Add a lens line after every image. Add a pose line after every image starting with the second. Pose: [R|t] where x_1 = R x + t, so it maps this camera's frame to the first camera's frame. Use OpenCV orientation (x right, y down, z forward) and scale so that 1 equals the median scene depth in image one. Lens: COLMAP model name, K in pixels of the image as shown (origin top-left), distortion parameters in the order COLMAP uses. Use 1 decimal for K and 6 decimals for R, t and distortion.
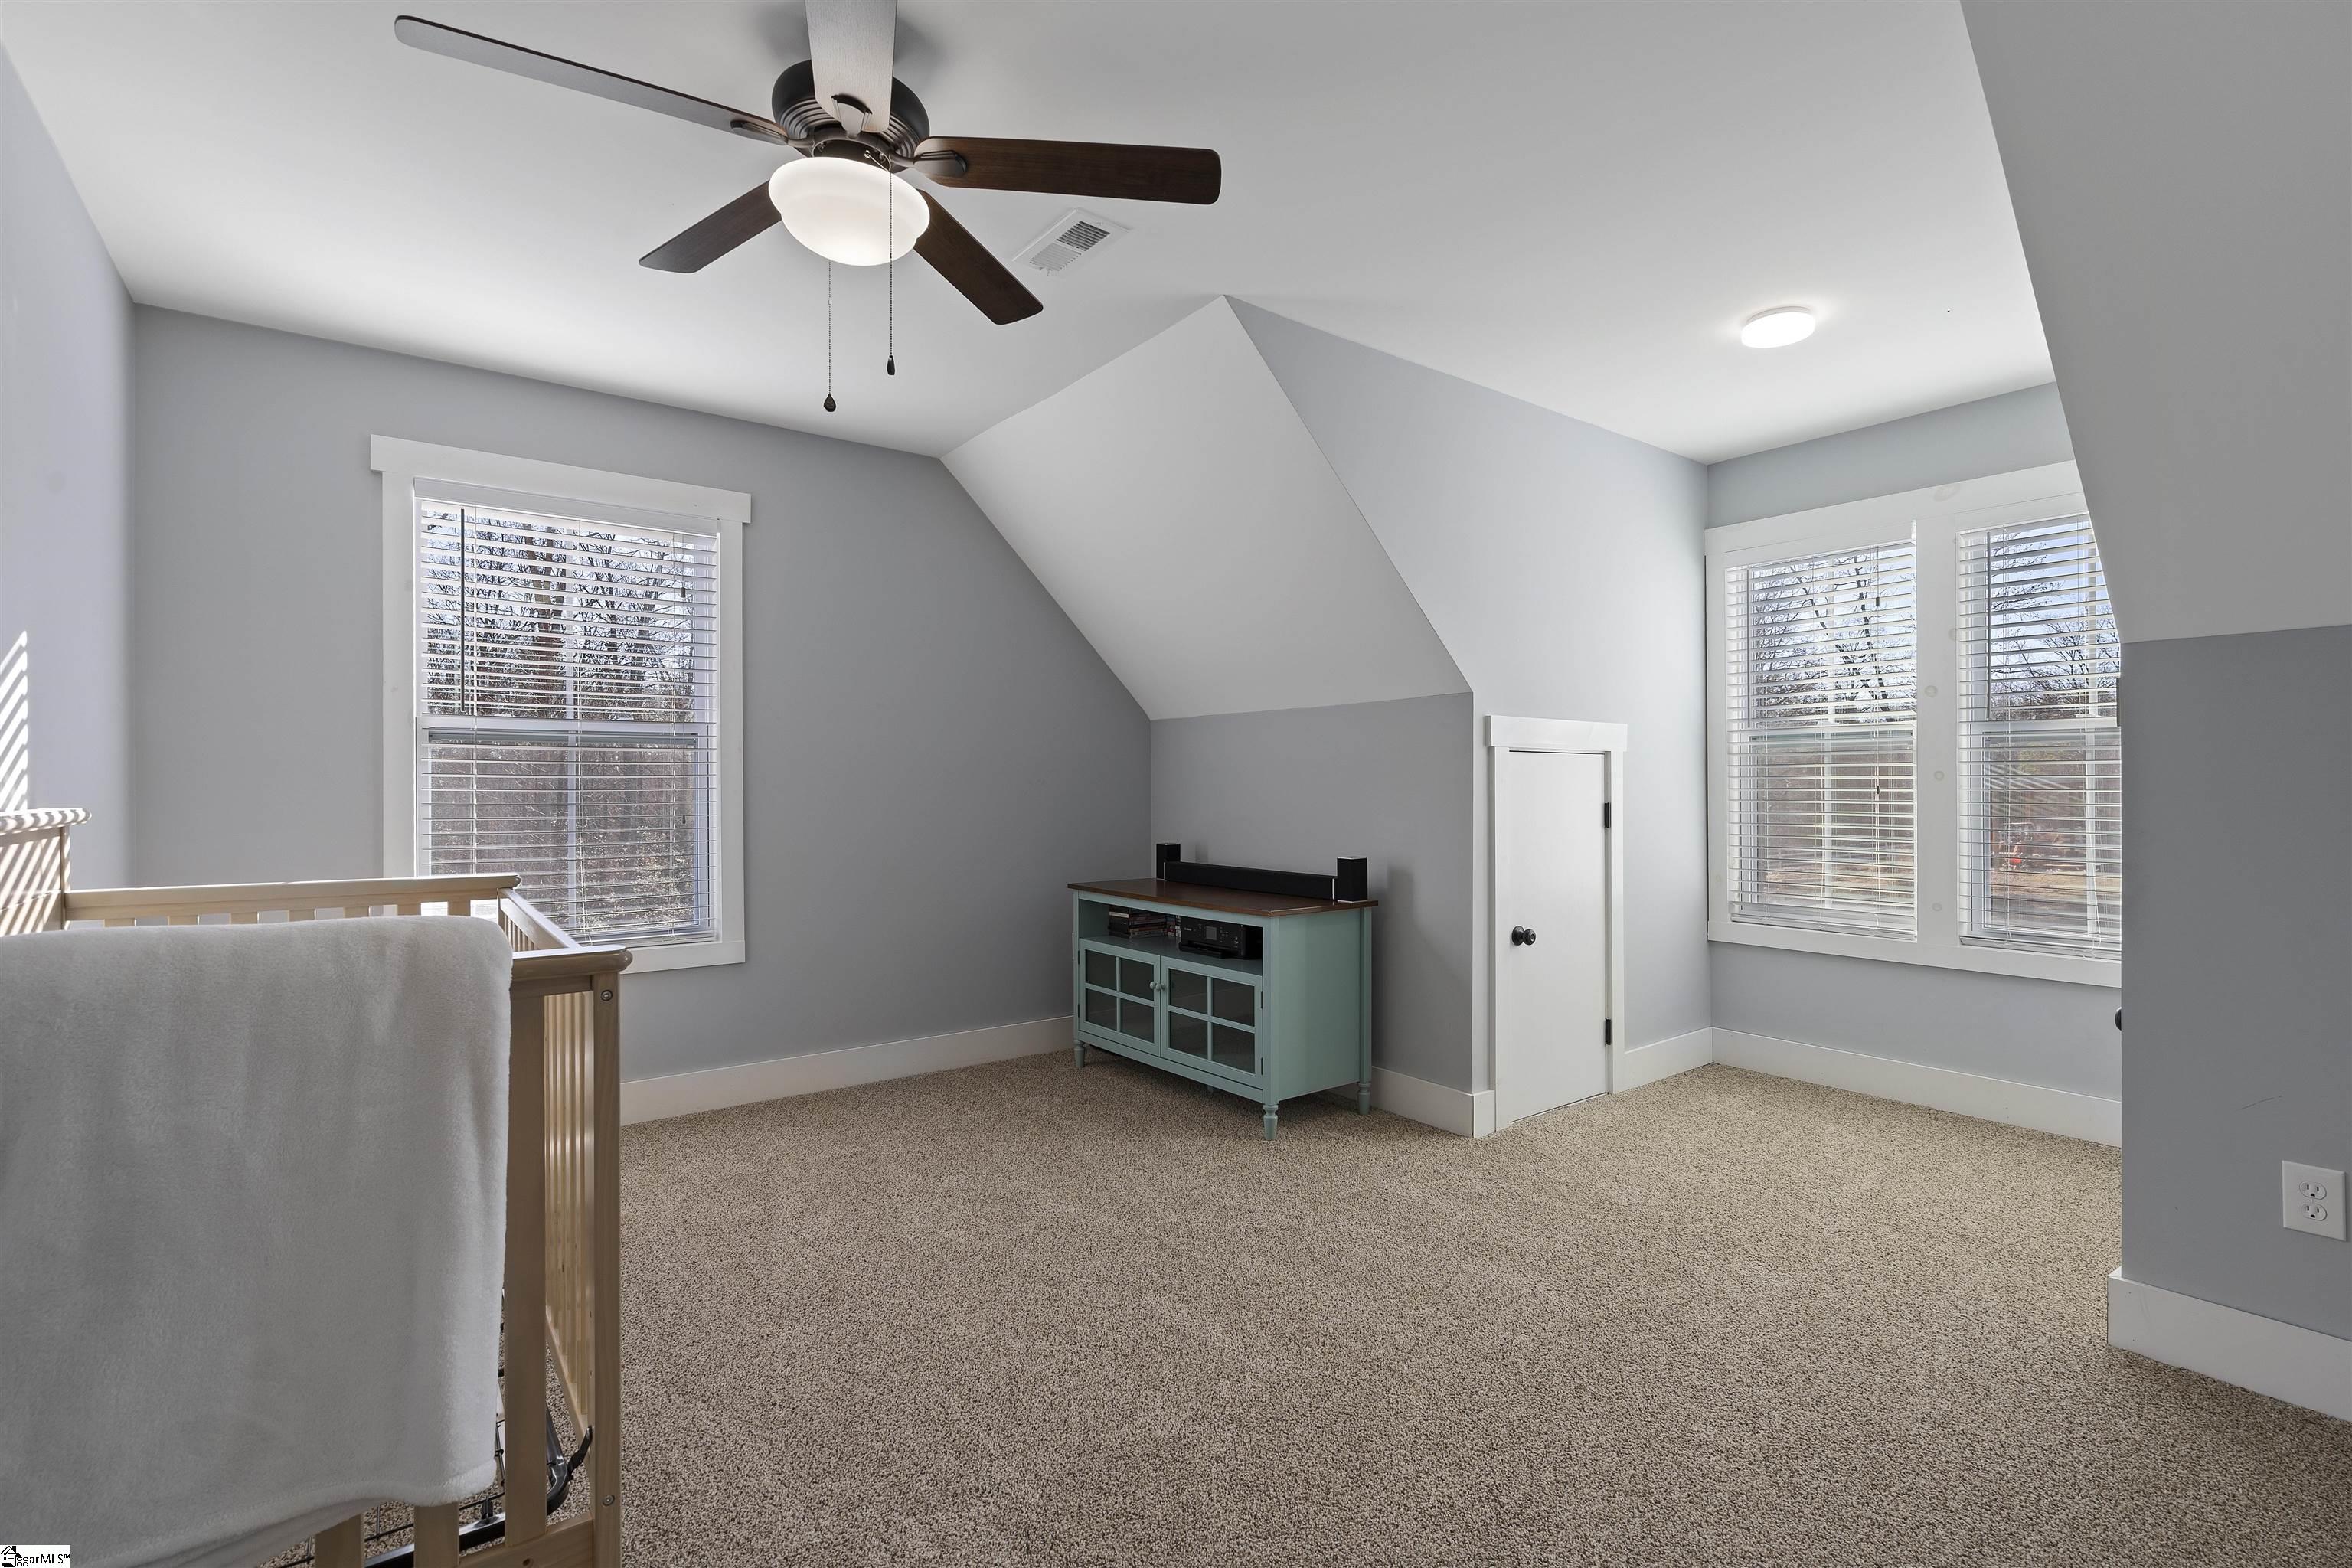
lens RADIAL K [[1070.3, 0, 1177.2], [0, 1070.3, 785.1], [0, 0, 1]] dist [-0.010538, 0.000975]
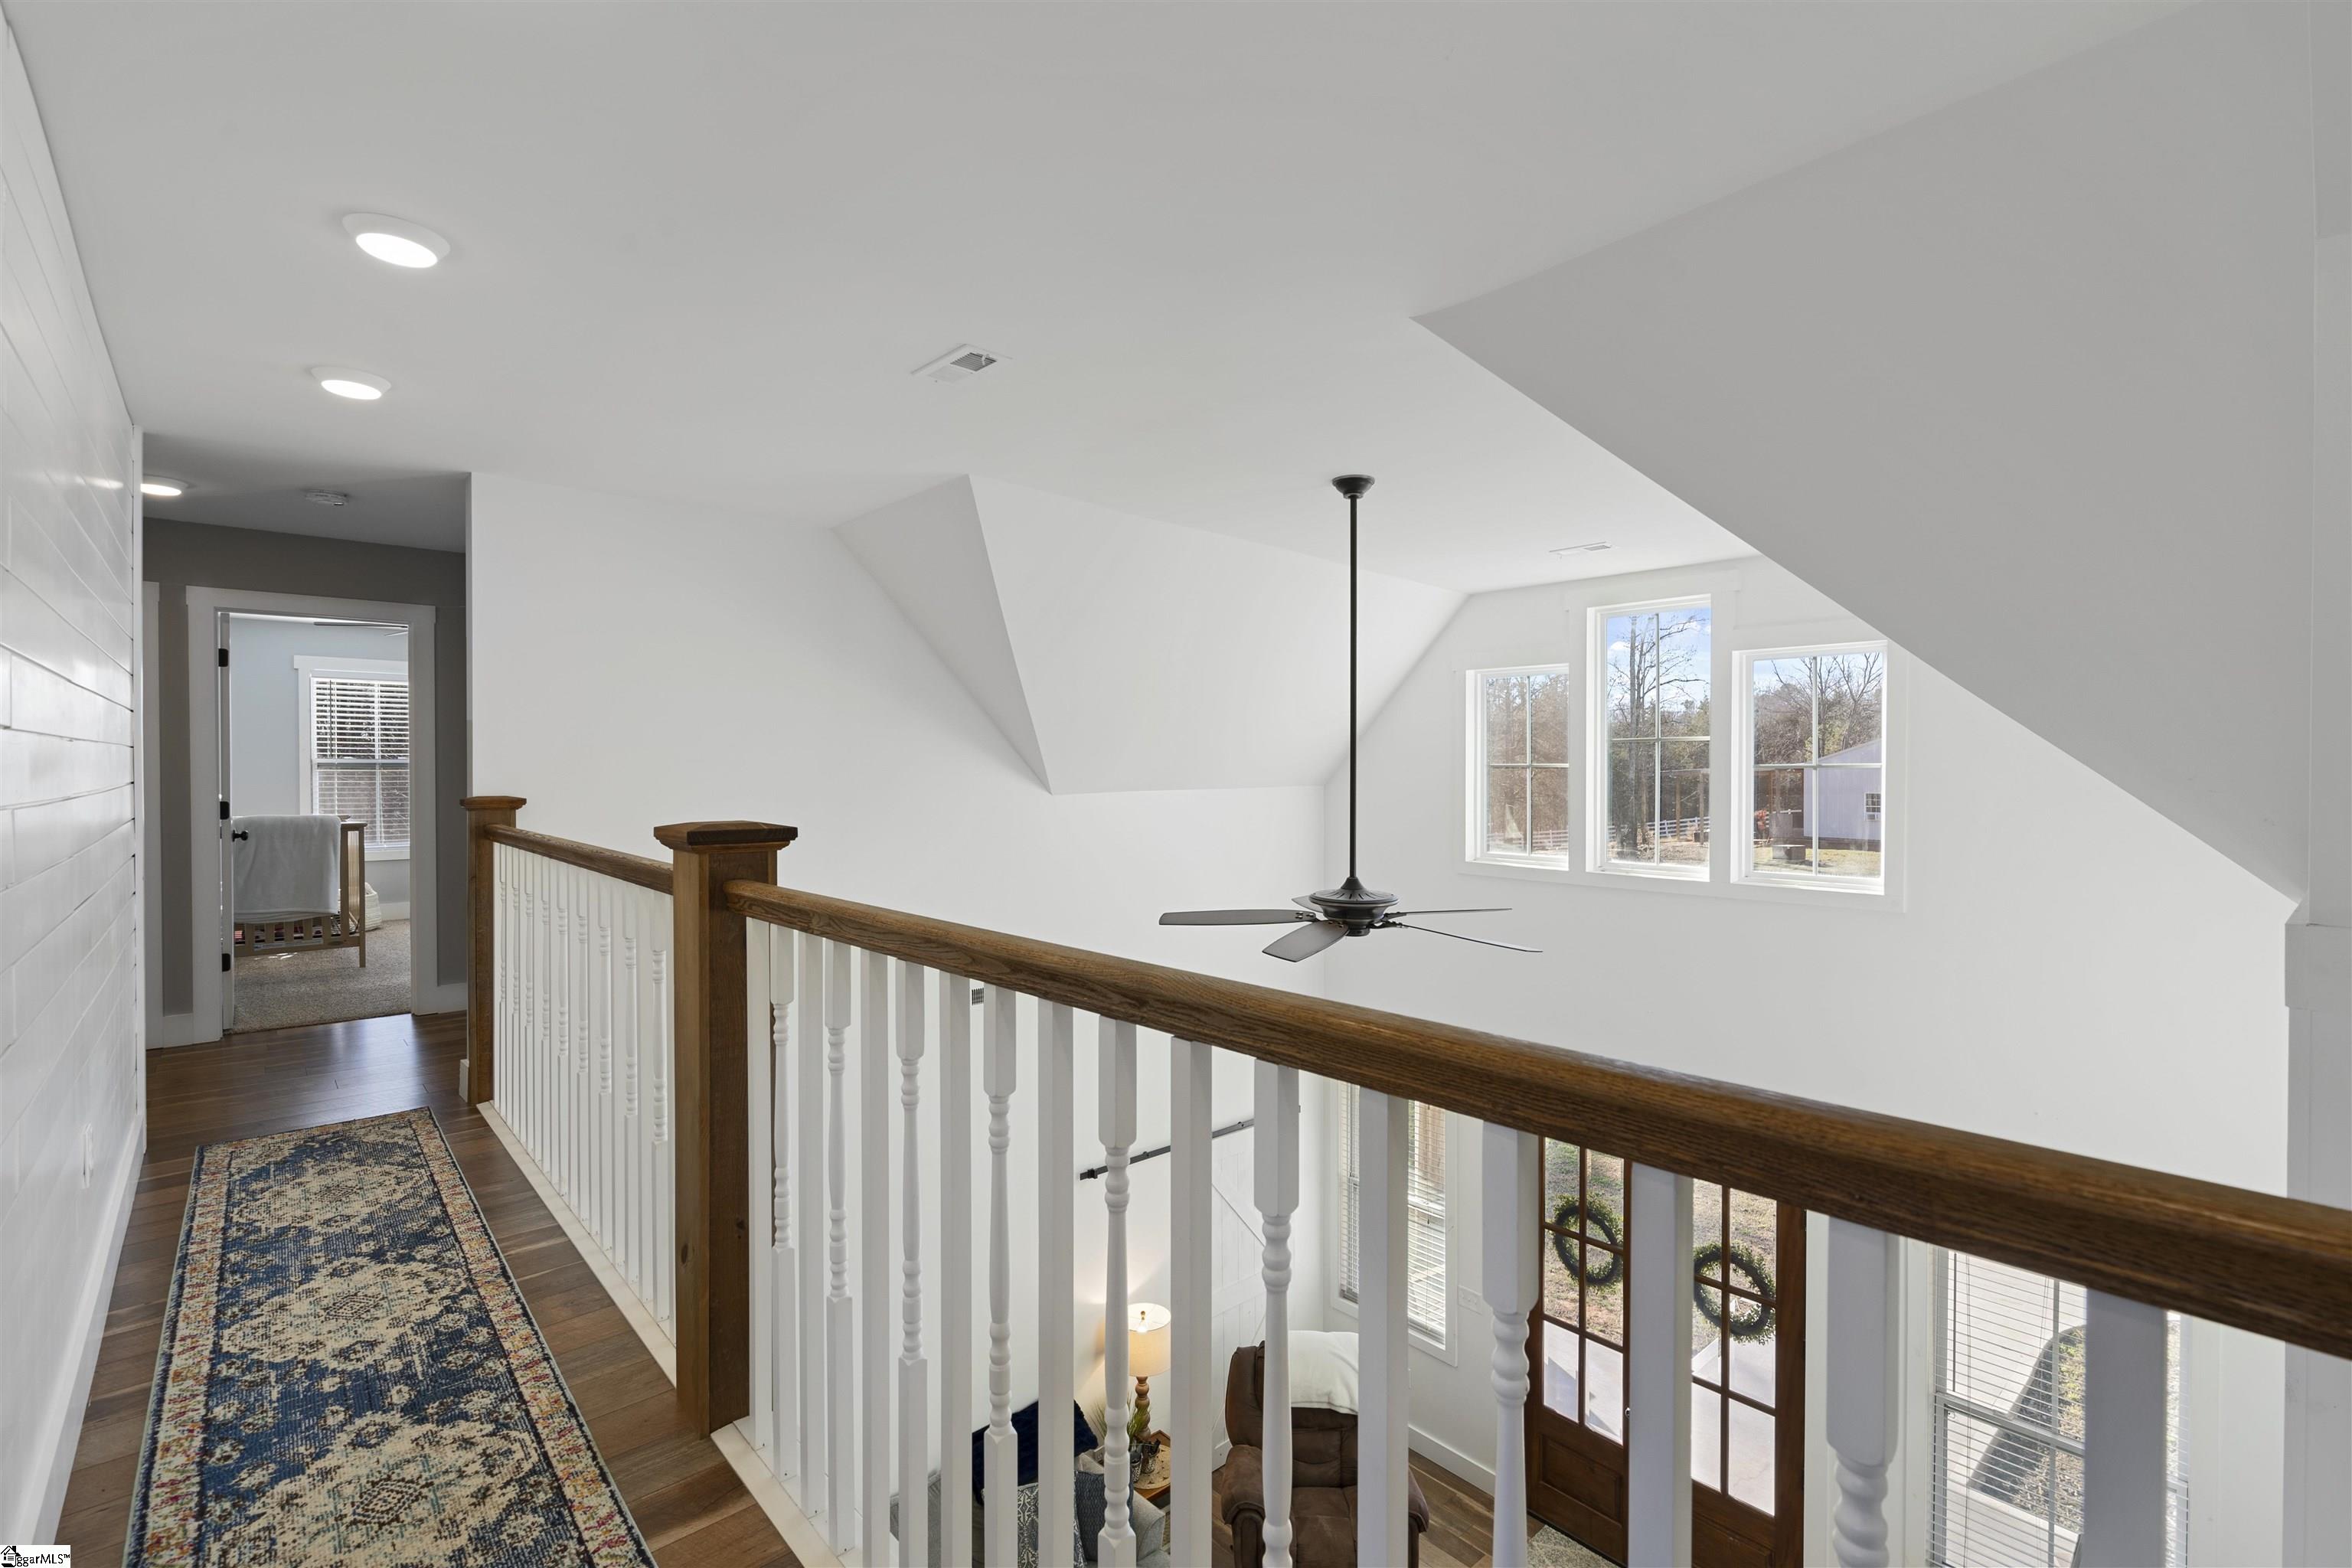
lens RADIAL K [[1070.3, 0, 1175.5], [0, 1070.3, 779.7], [0, 0, 1]] dist [-0.010538, 0.000975]
pose [[0.996947, -0.003907, 0.077978, 1.235350], [0.002325, 0.999790, 0.020368, -0.061033], [-0.078041, -0.020124, 0.996747, -1.831434]]
